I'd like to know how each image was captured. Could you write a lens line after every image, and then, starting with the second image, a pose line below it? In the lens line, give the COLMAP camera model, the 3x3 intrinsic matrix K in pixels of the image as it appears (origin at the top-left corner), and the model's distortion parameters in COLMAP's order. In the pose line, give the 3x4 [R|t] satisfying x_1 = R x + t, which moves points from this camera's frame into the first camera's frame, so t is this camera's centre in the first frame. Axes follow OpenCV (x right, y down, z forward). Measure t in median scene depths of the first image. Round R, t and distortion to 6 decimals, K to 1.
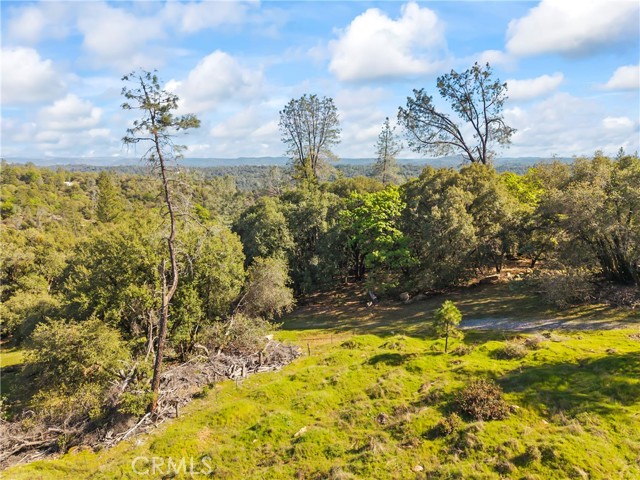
lens RADIAL K [[449.0, 0, 322.9], [0, 449.0, 224.9], [0, 0, 1]] dist [0.000161, -0.004103]
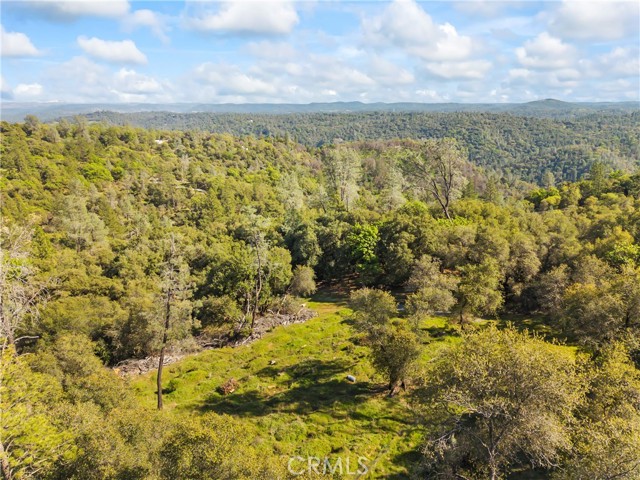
lens RADIAL K [[440.7, 0, 320.4], [0, 440.7, 223.3], [0, 0, 1]] dist [0.067240, -0.126406]
pose [[0.987355, 0.039412, -0.153547, 0.239819], [-0.022278, 0.993486, 0.111752, -0.329911], [0.156951, -0.106918, 0.981802, -0.869492]]
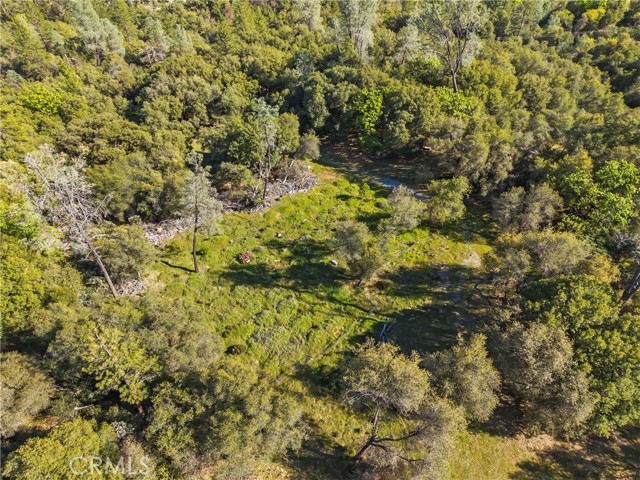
lens RADIAL K [[440.7, 0, 320.4], [0, 440.7, 223.3], [0, 0, 1]] dist [0.067240, -0.126406]
pose [[0.974030, 0.177172, -0.140984, 0.306492], [-0.060960, 0.804873, 0.590308, -0.851427], [0.218060, -0.566383, 0.794770, -0.941051]]
